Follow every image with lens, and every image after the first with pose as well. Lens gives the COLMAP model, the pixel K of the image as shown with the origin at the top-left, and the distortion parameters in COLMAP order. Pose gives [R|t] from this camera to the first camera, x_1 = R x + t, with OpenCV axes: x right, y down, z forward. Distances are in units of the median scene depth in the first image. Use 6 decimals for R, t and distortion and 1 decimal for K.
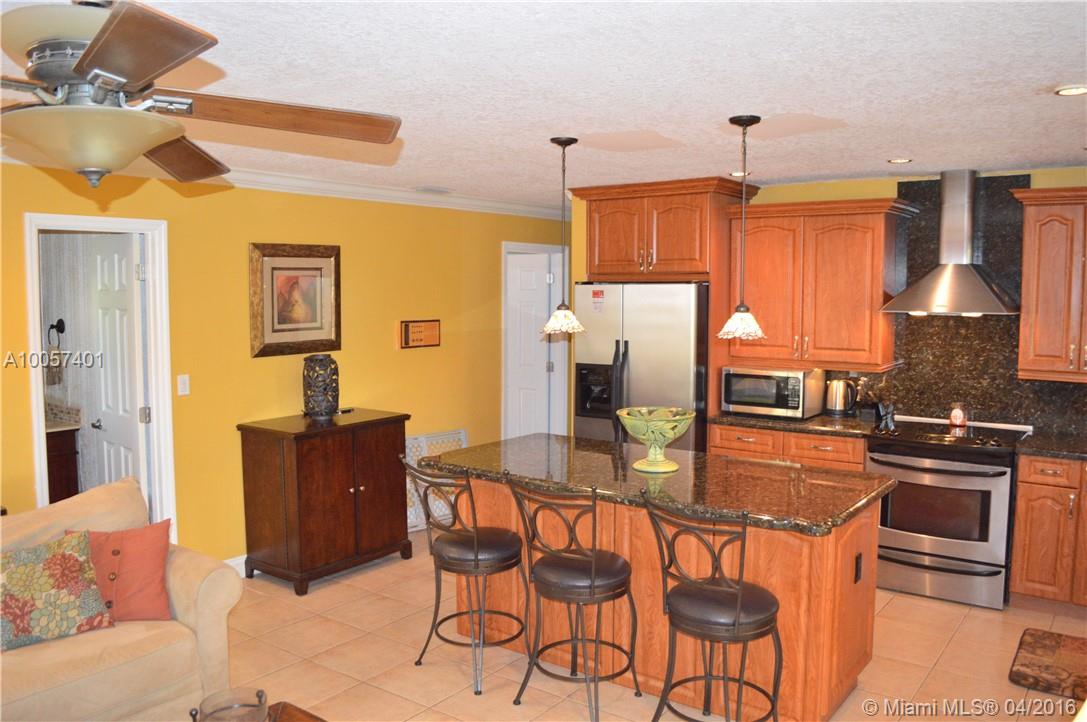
lens RADIAL K [[870.9, 0, 543.5], [0, 870.9, 361.0], [0, 0, 1]] dist [-0.073183, 0.005476]
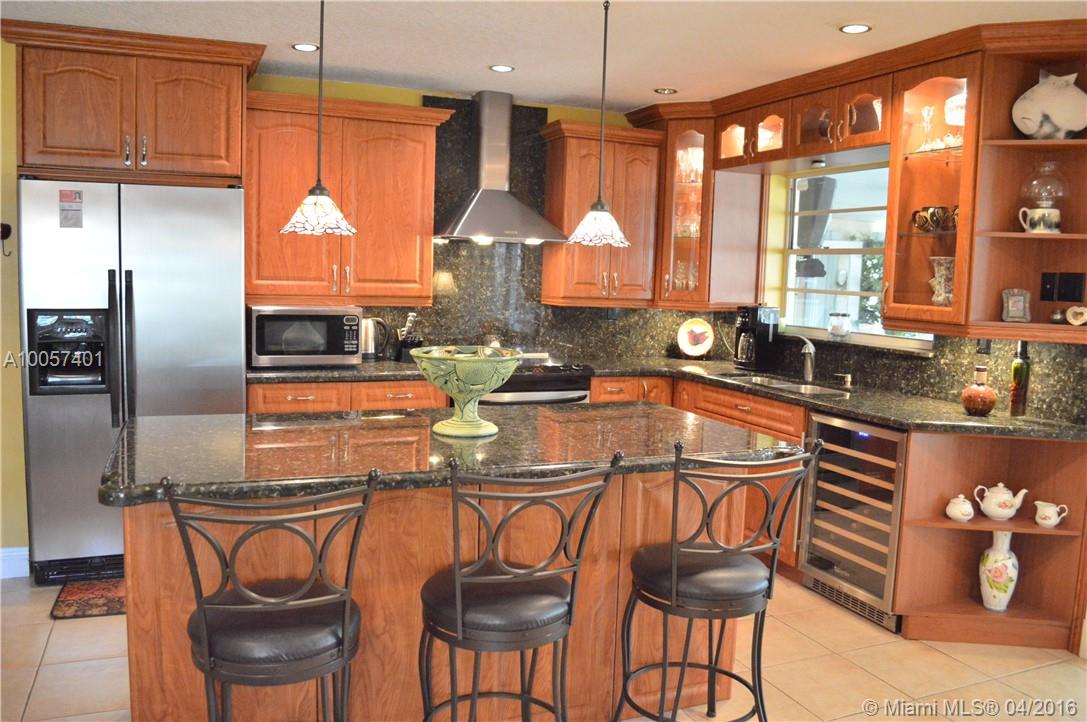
lens RADIAL K [[870.9, 0, 543.5], [0, 870.9, 361.0], [0, 0, 1]] dist [-0.073183, 0.005476]
pose [[0.509888, -0.073355, 0.857108, -0.321848], [0.040599, 0.997299, 0.061201, 0.019245], [-0.859282, 0.003592, 0.511489, 0.427799]]
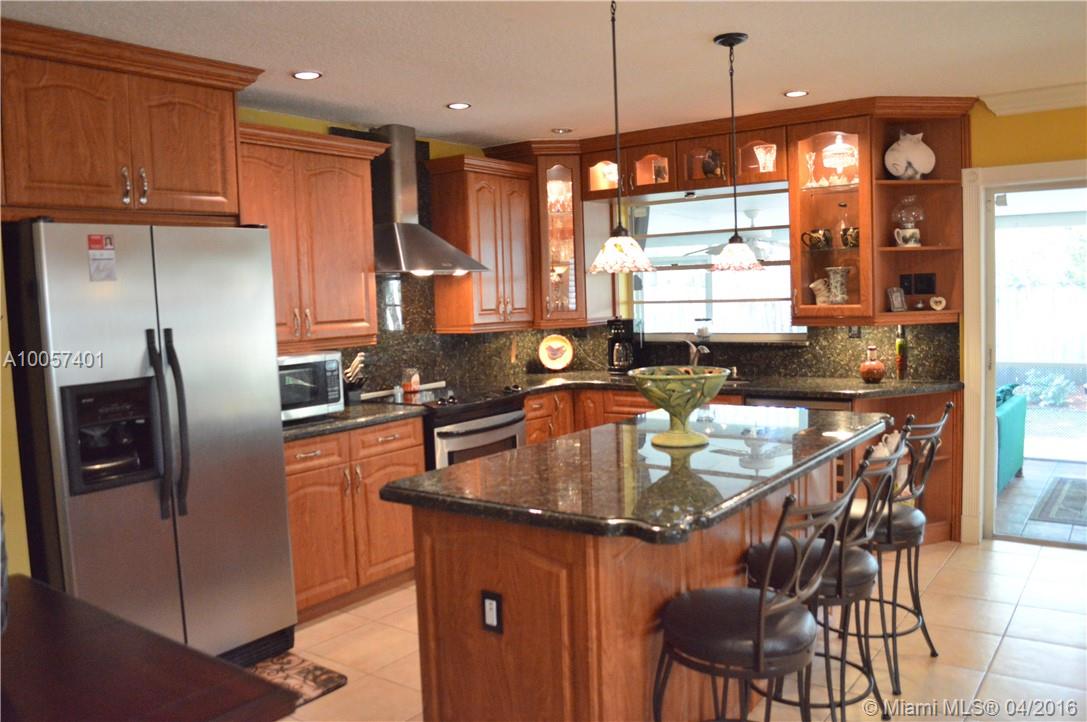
lens RADIAL K [[870.9, 0, 543.5], [0, 870.9, 361.0], [0, 0, 1]] dist [-0.073183, 0.005476]
pose [[-0.008352, -0.079925, 0.996766, -0.475580], [0.117463, 0.989821, 0.080352, -0.019962], [-0.993042, 0.117754, 0.001121, 0.815326]]
